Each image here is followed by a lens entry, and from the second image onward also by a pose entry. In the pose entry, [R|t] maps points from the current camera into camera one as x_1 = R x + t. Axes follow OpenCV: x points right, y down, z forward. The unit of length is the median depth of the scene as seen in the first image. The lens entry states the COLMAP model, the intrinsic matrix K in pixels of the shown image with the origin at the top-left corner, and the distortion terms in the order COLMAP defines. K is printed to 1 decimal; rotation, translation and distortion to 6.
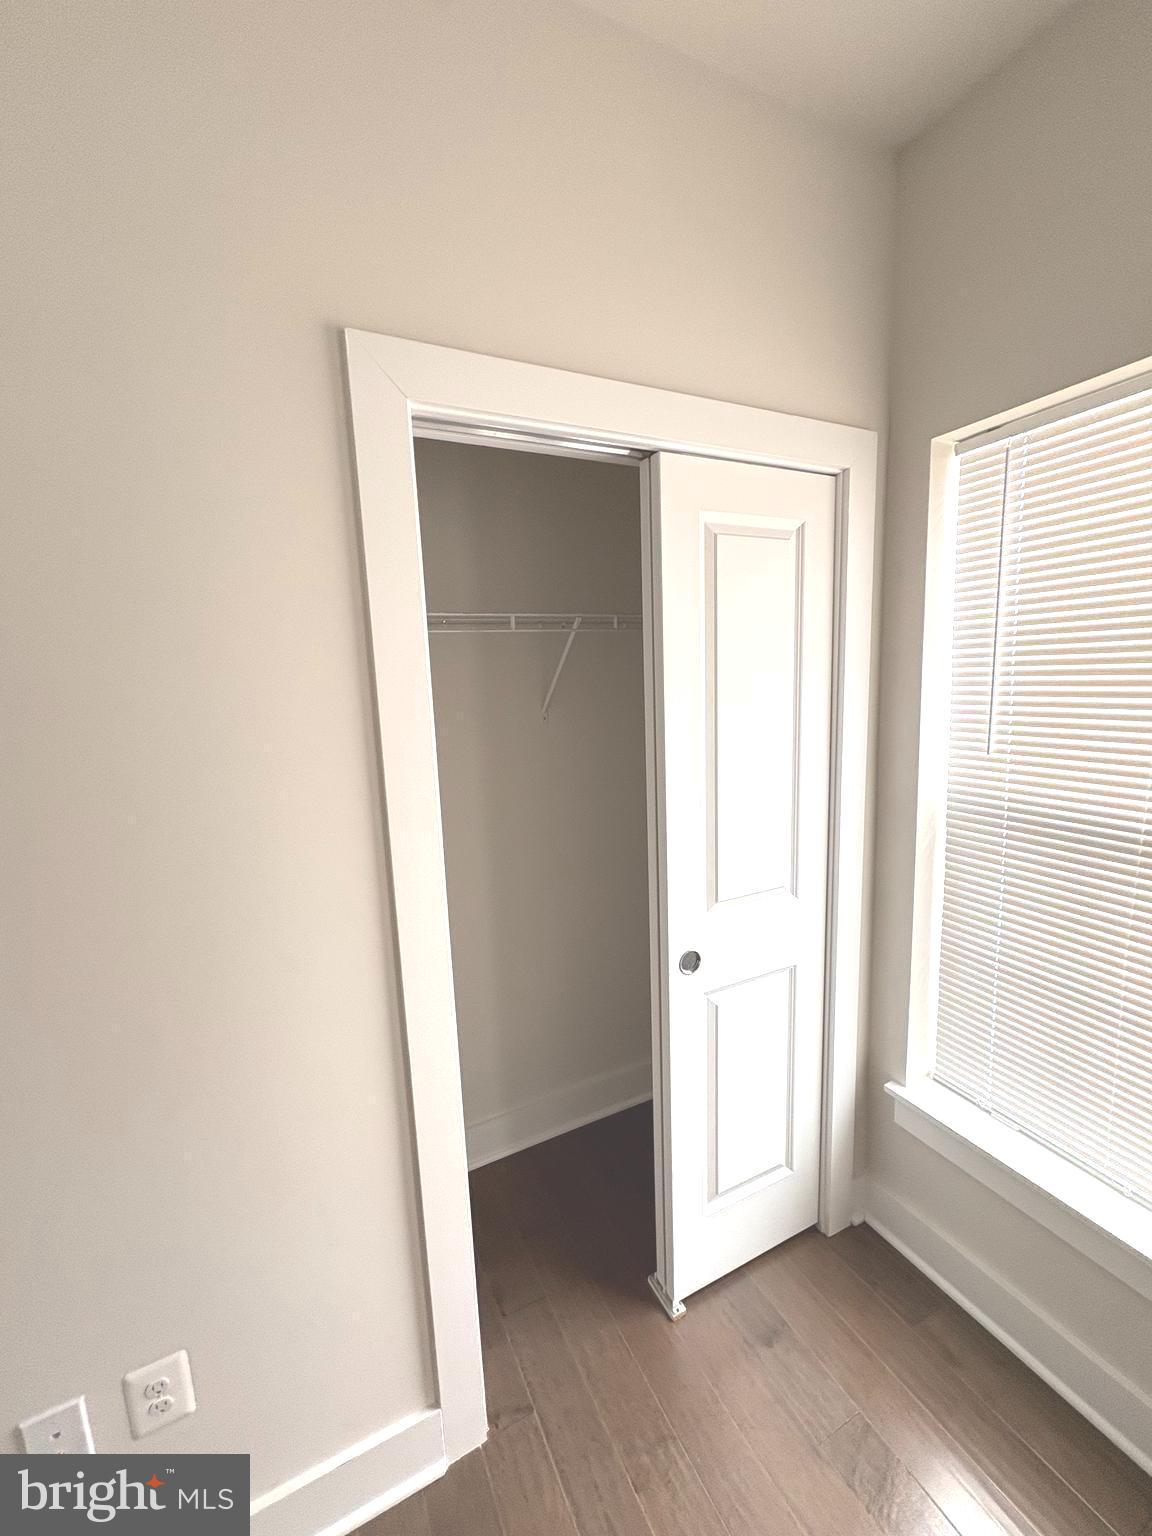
lens RADIAL K [[609.7, 0, 572.0], [0, 609.7, 767.0], [0, 0, 1]] dist [0.000467, 0.000406]
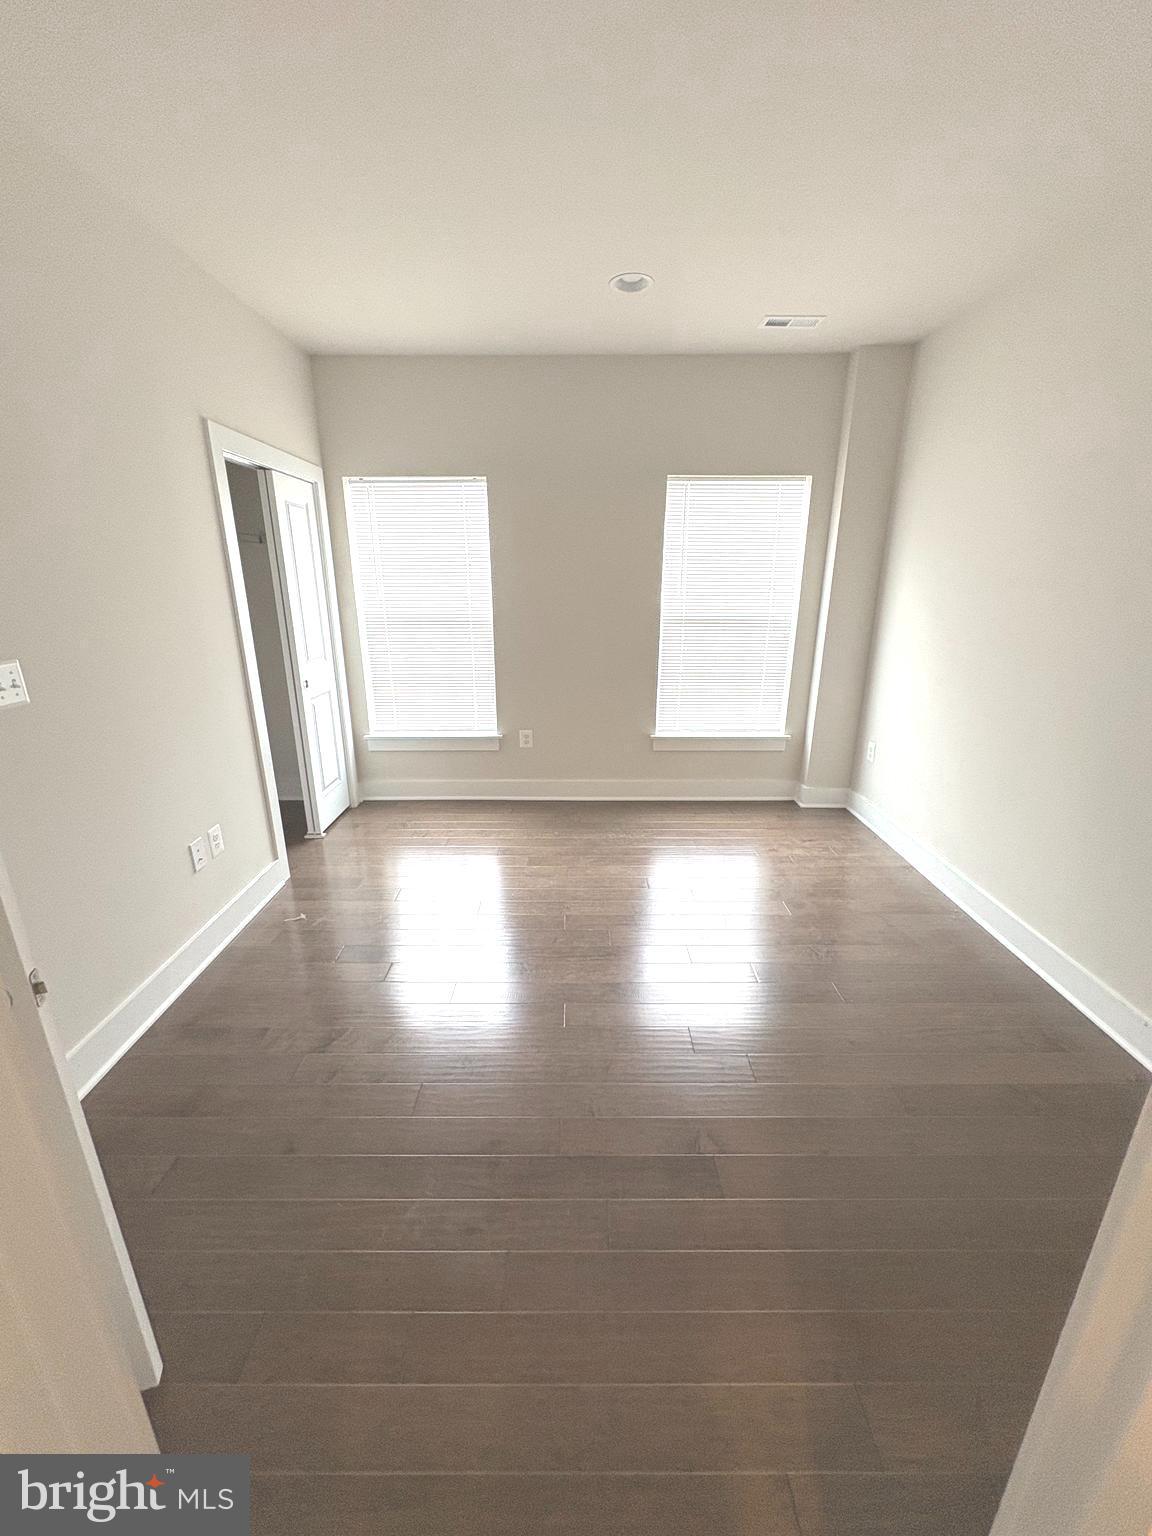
lens RADIAL K [[609.7, 0, 572.0], [0, 609.7, 767.0], [0, 0, 1]] dist [0.000467, 0.000406]
pose [[0.439661, -0.233834, 0.867191, -1.546858], [0.117832, 0.972187, 0.202406, 0.272526], [-0.890401, 0.013193, 0.454986, -1.073363]]
